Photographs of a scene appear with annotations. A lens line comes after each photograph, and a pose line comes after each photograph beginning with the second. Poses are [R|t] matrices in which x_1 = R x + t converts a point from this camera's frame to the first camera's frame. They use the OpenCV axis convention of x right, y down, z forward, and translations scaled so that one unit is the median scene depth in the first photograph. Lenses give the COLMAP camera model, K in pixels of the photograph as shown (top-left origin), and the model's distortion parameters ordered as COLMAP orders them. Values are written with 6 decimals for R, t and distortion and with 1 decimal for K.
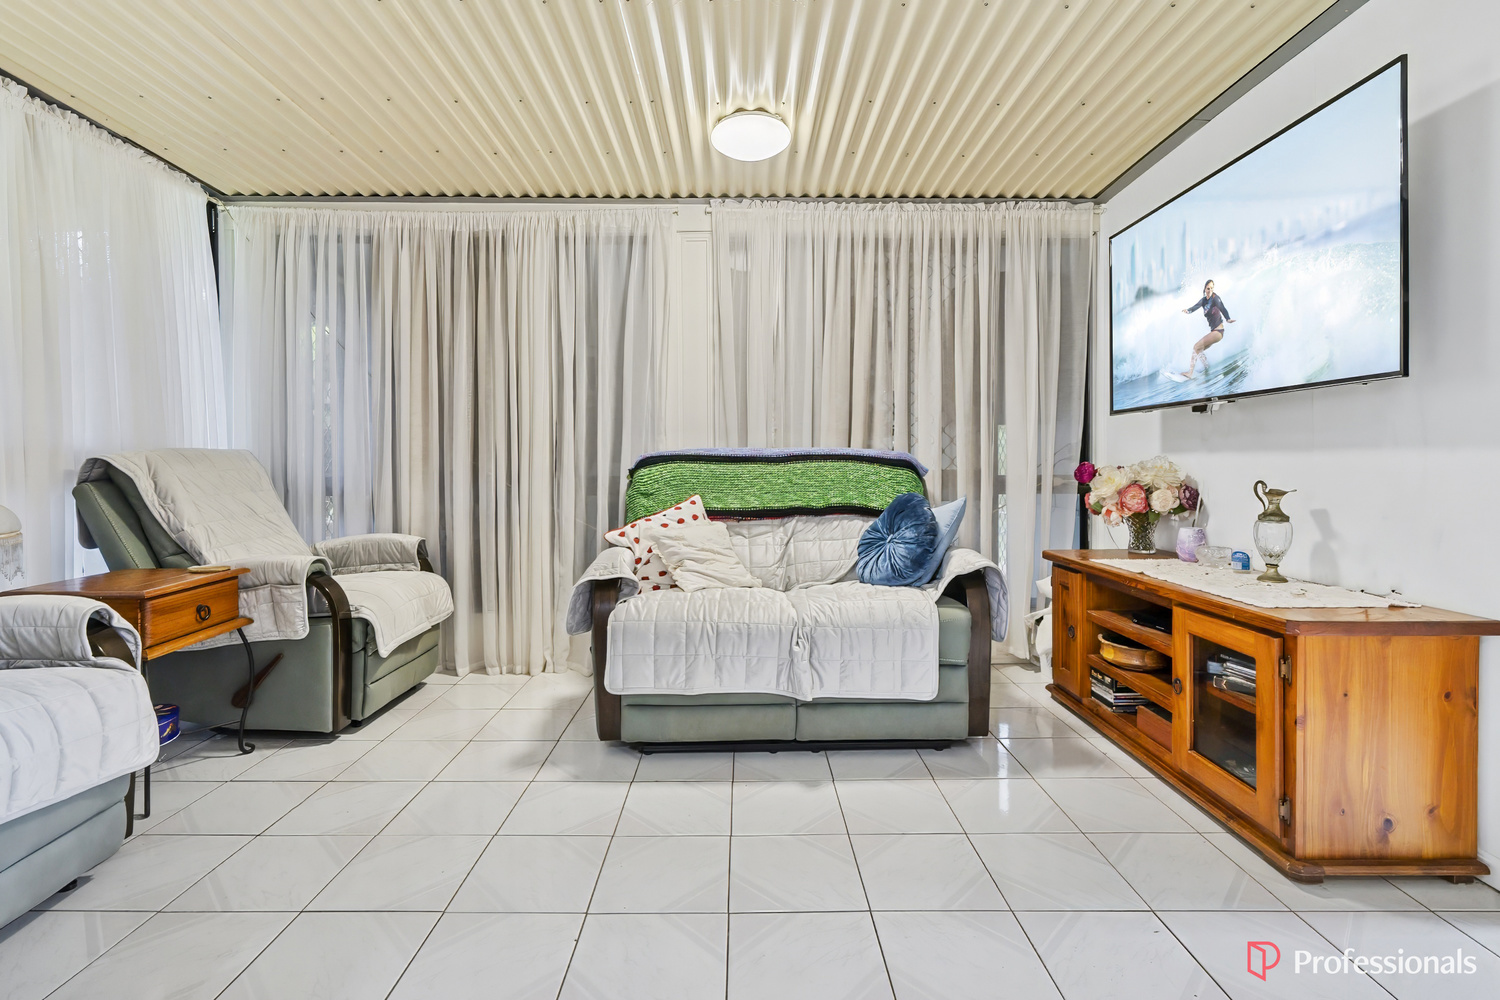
lens RADIAL K [[682.9, 0, 748.9], [0, 682.9, 482.0], [0, 0, 1]] dist [-0.000482, 0.000427]
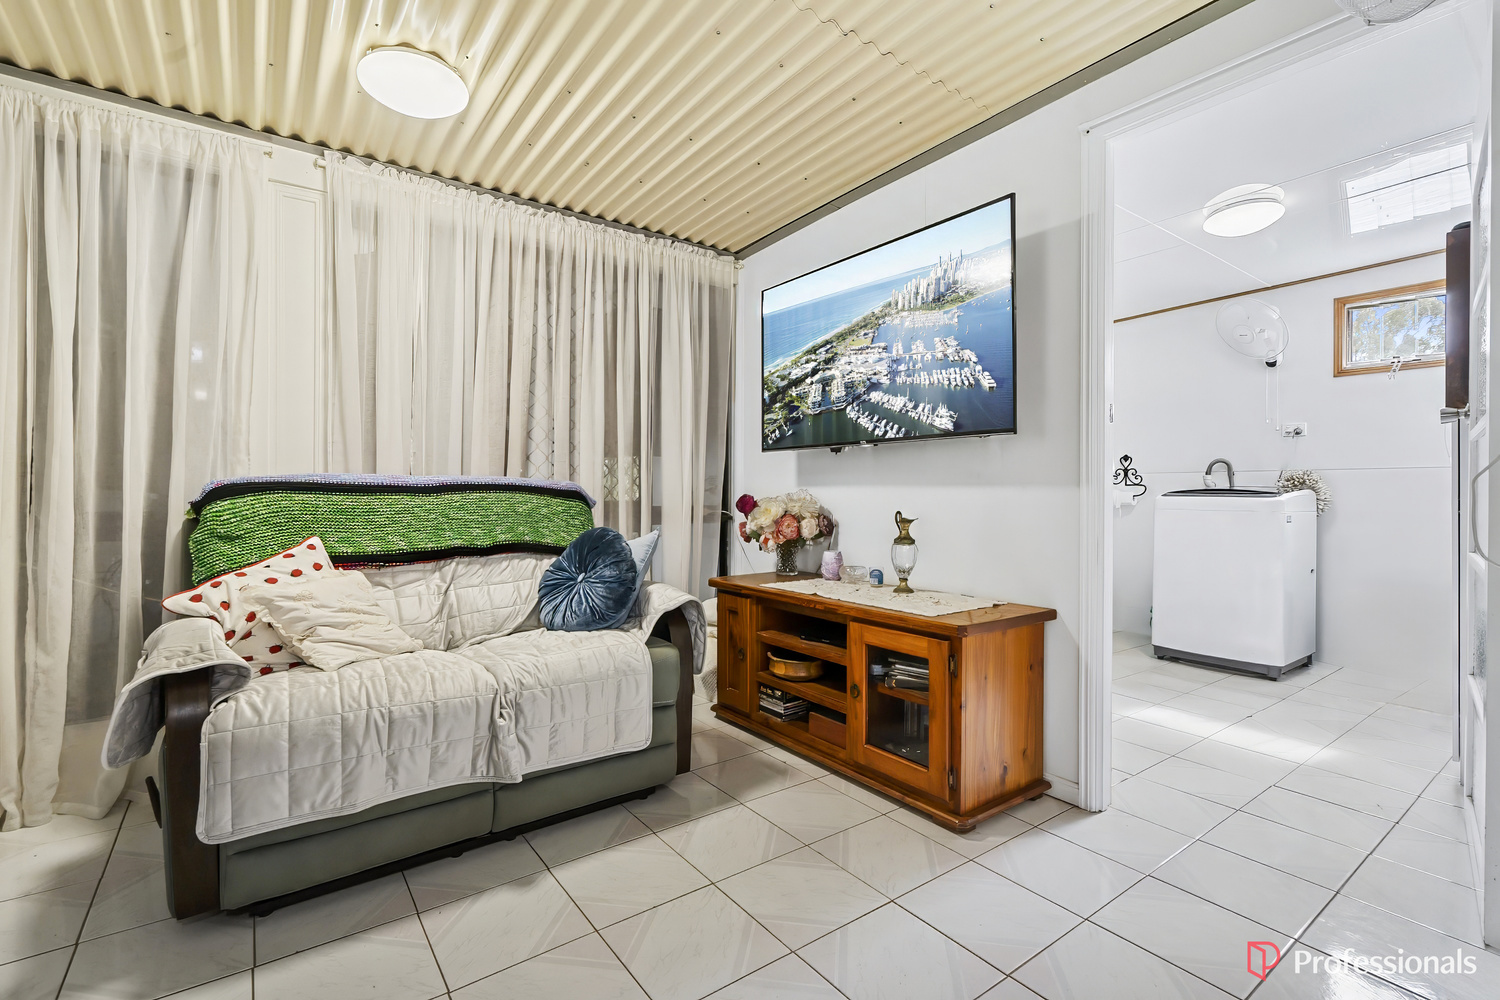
lens RADIAL K [[672.9, 0, 750.0], [0, 672.9, 500.0], [0, 0, 1]] dist [-0.002596, 0.000274]
pose [[0.811687, -0.002397, 0.584087, -0.134357], [0.010437, 0.999891, -0.010400, -0.009272], [-0.583999, 0.014537, 0.811624, 0.139460]]
